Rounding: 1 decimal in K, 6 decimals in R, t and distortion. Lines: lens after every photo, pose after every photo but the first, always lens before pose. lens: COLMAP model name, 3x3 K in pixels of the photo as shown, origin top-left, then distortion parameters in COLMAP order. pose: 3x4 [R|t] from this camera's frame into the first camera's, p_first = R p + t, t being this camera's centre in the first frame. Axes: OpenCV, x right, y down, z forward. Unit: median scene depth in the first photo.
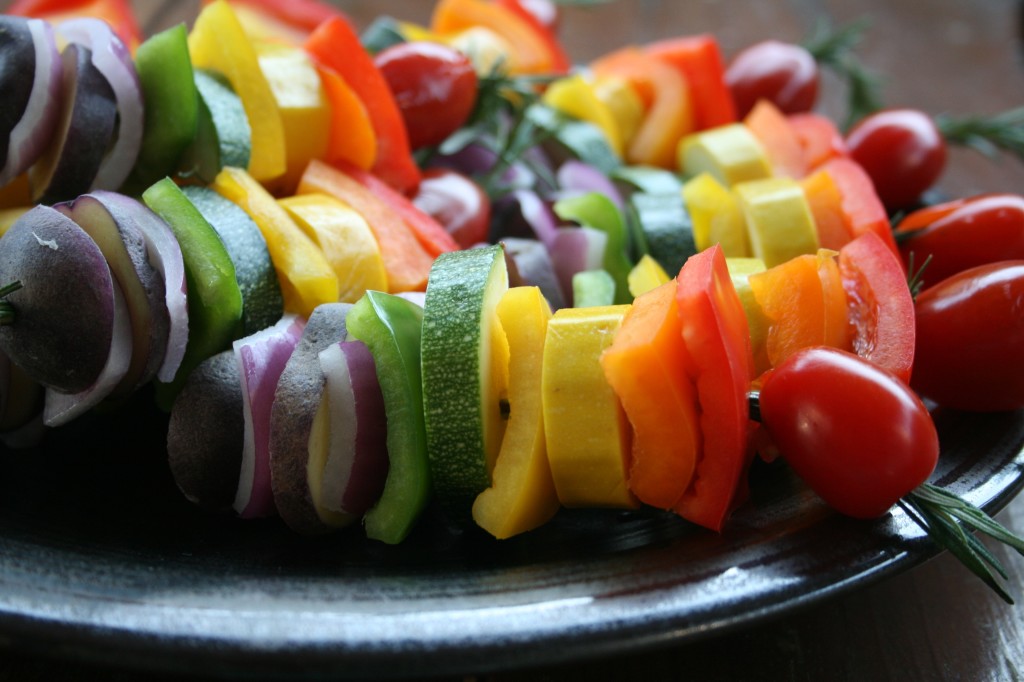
lens RADIAL K [[1632.2, 0, 511.3], [0, 1632.2, 338.3], [0, 0, 1]] dist [-0.010382, 0.000000]
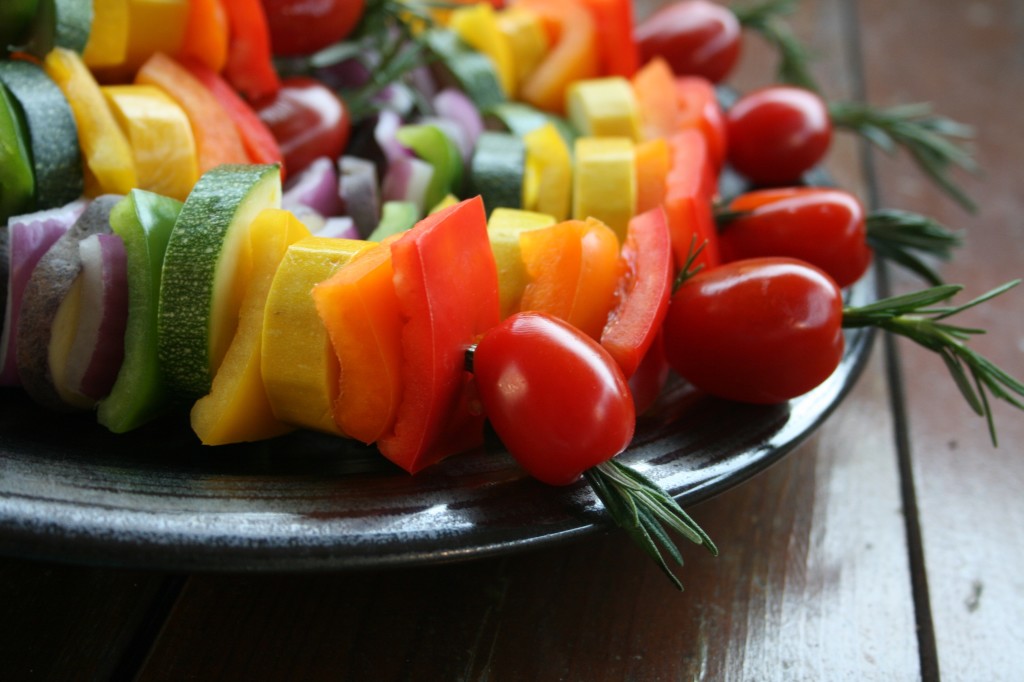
lens RADIAL K [[1632.2, 0, 512.5], [0, 1632.2, 343.5], [0, 0, 1]] dist [-0.010382, 0.000000]
pose [[0.984548, 0.161846, -0.066863, 0.235216], [-0.157049, 0.984985, 0.071700, -0.044818], [0.077464, -0.060092, 0.995183, -0.019792]]
